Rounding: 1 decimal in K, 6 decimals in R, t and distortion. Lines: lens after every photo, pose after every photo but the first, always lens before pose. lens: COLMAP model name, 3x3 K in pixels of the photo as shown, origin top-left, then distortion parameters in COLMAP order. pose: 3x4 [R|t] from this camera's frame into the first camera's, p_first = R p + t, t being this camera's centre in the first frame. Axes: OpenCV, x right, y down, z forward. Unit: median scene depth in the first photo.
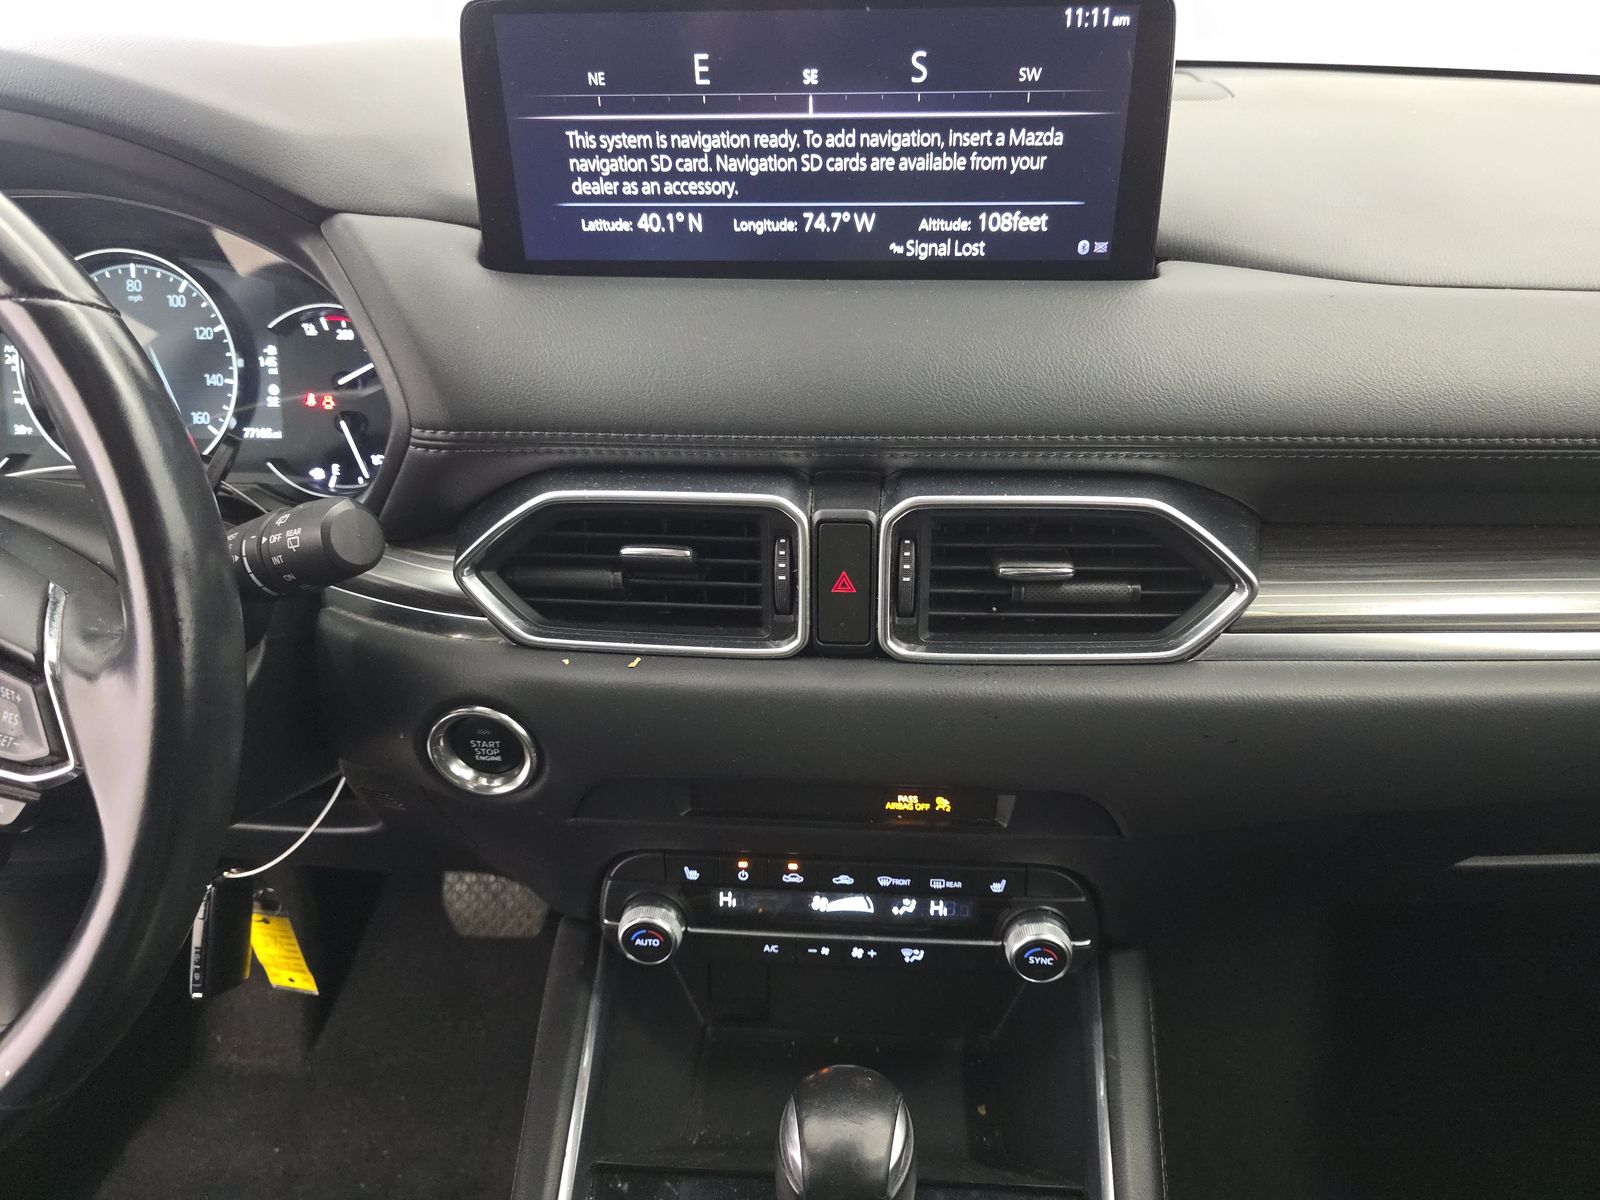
lens RADIAL K [[1089.4, 0, 799.8], [0, 1089.4, 608.1], [0, 0, 1]] dist [0.024756, -0.028877]
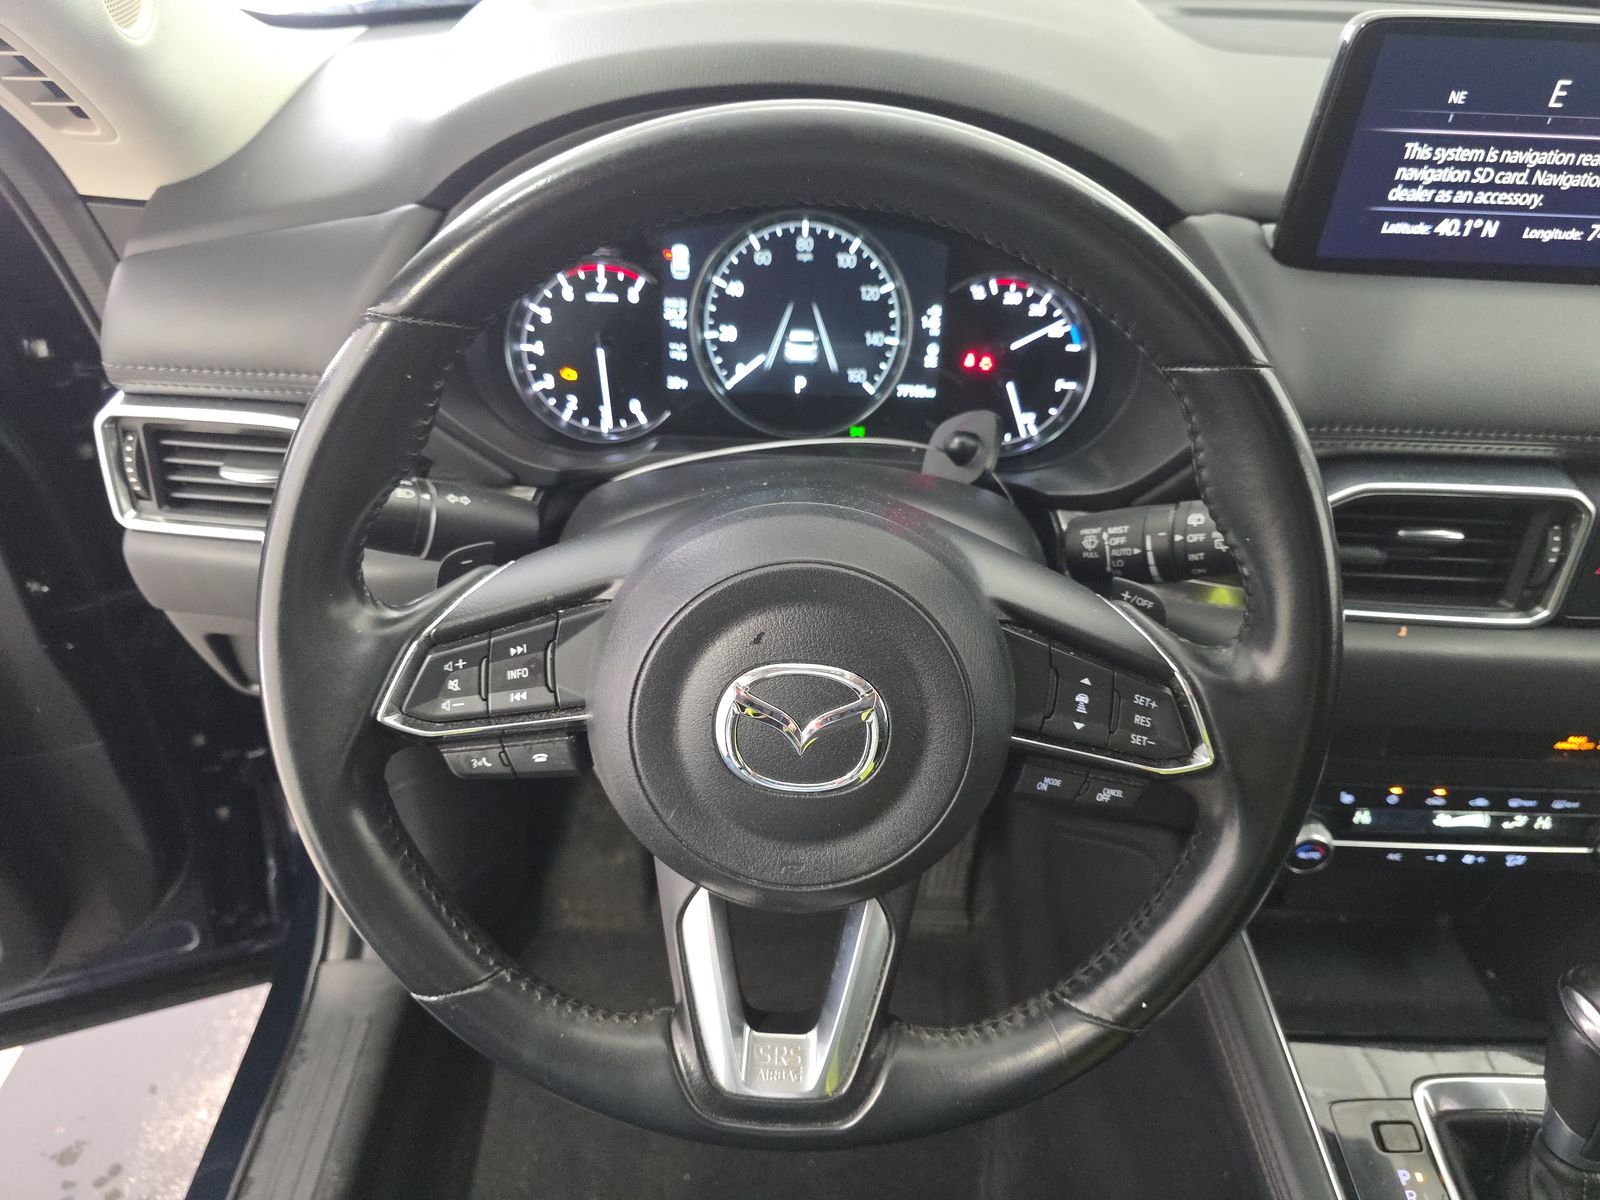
lens RADIAL K [[1089.4, 0, 799.8], [0, 1089.4, 608.1], [0, 0, 1]] dist [0.024756, -0.028877]
pose [[0.997266, -0.002376, 0.073861, -0.750166], [-0.008971, 0.988199, 0.152911, -0.124264], [-0.073353, -0.153156, 0.985476, -0.064724]]
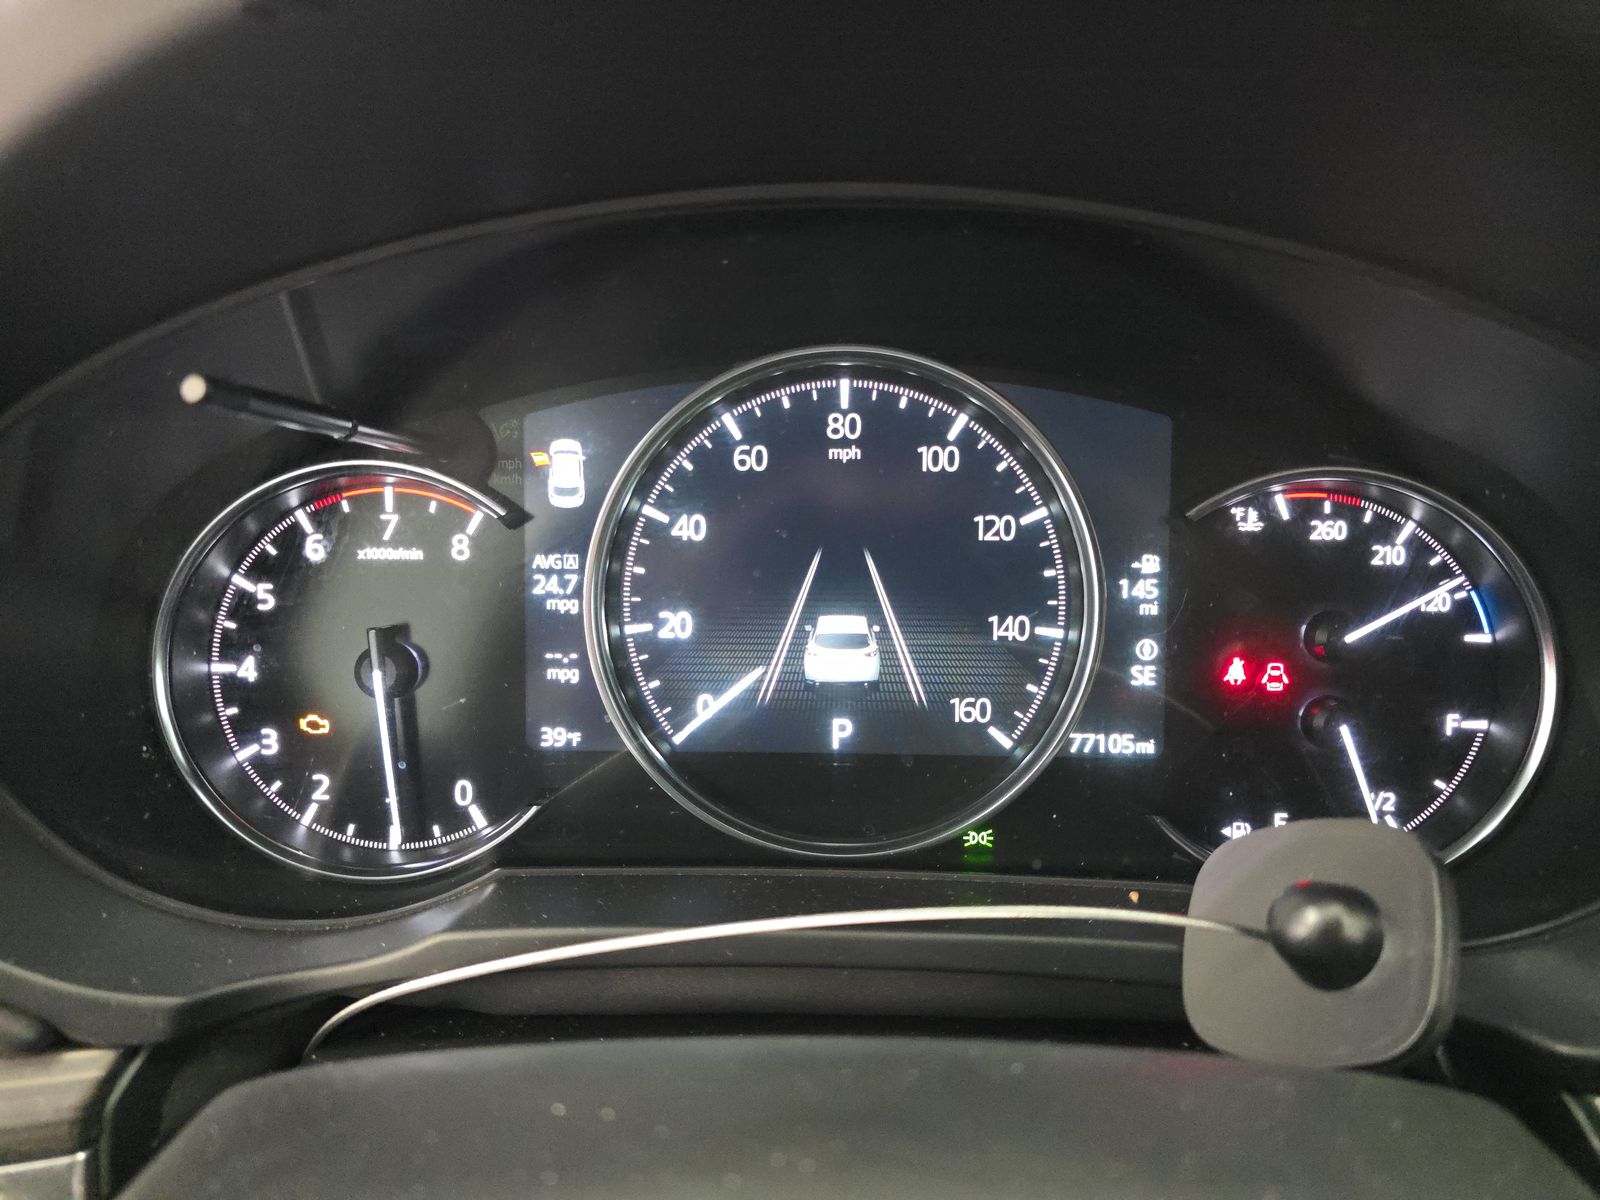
lens RADIAL K [[1089.4, 0, 799.8], [0, 1089.4, 608.1], [0, 0, 1]] dist [0.024756, -0.028877]
pose [[0.998804, -0.009468, 0.047976, -0.706358], [0.014226, 0.994902, -0.099837, -0.189804], [-0.046786, 0.100400, 0.993846, 0.608589]]
